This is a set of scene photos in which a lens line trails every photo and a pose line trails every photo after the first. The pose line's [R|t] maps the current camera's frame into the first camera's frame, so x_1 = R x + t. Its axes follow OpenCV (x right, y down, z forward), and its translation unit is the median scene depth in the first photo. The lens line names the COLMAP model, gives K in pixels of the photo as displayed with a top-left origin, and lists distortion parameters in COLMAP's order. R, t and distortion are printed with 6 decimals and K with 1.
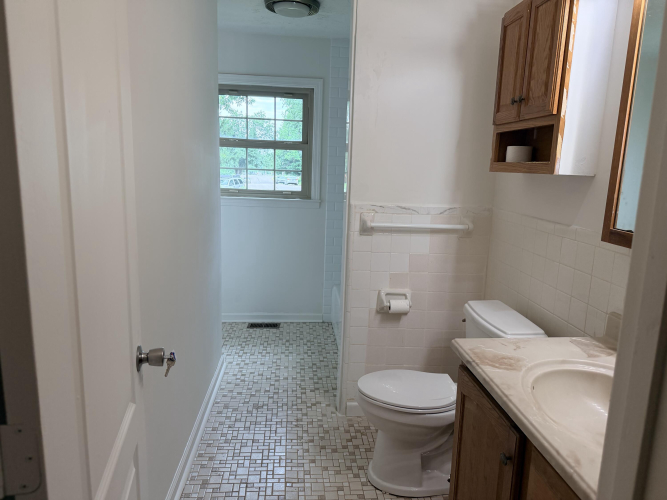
lens RADIAL K [[473.6, 0, 333.5], [0, 473.6, 250.0], [0, 0, 1]] dist [0.001935, -0.006549]
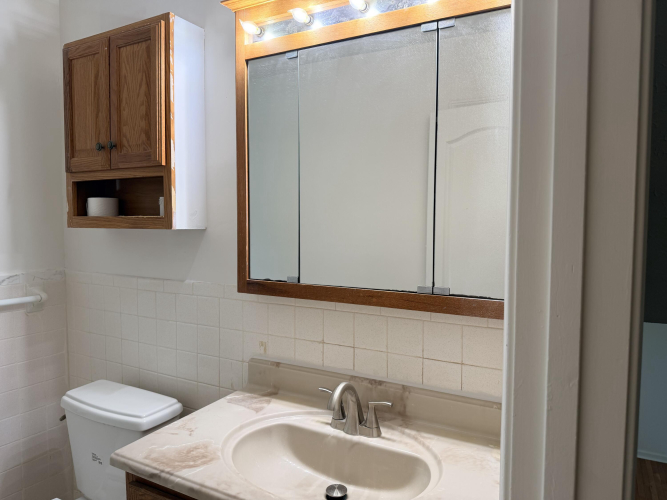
lens RADIAL K [[473.6, 0, 333.5], [0, 473.6, 250.0], [0, 0, 1]] dist [0.001935, -0.006549]
pose [[0.557049, -0.080052, 0.826612, -0.125039], [0.162235, 0.986656, -0.013778, -0.052782], [-0.814479, 0.141781, 0.562603, 0.217028]]
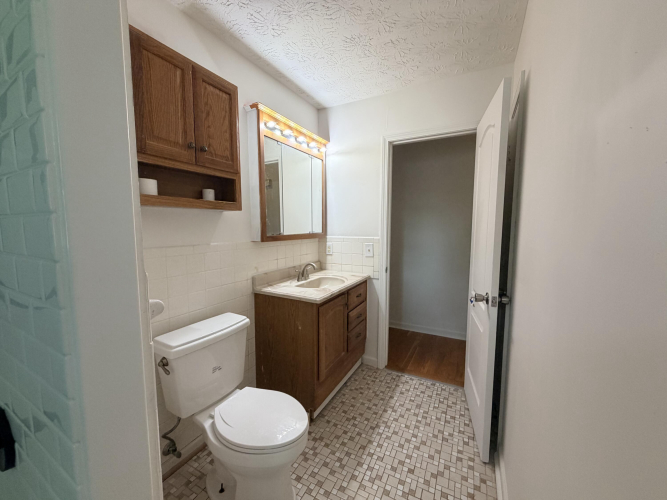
lens RADIAL K [[266.6, 0, 333.5], [0, 266.6, 250.0], [0, 0, 1]] dist [-0.001101, 0.000363]
pose [[-0.841572, -0.085307, 0.533366, -0.305437], [0.064330, 0.964592, 0.255780, -0.237925], [-0.536300, 0.249569, -0.806286, 1.558864]]
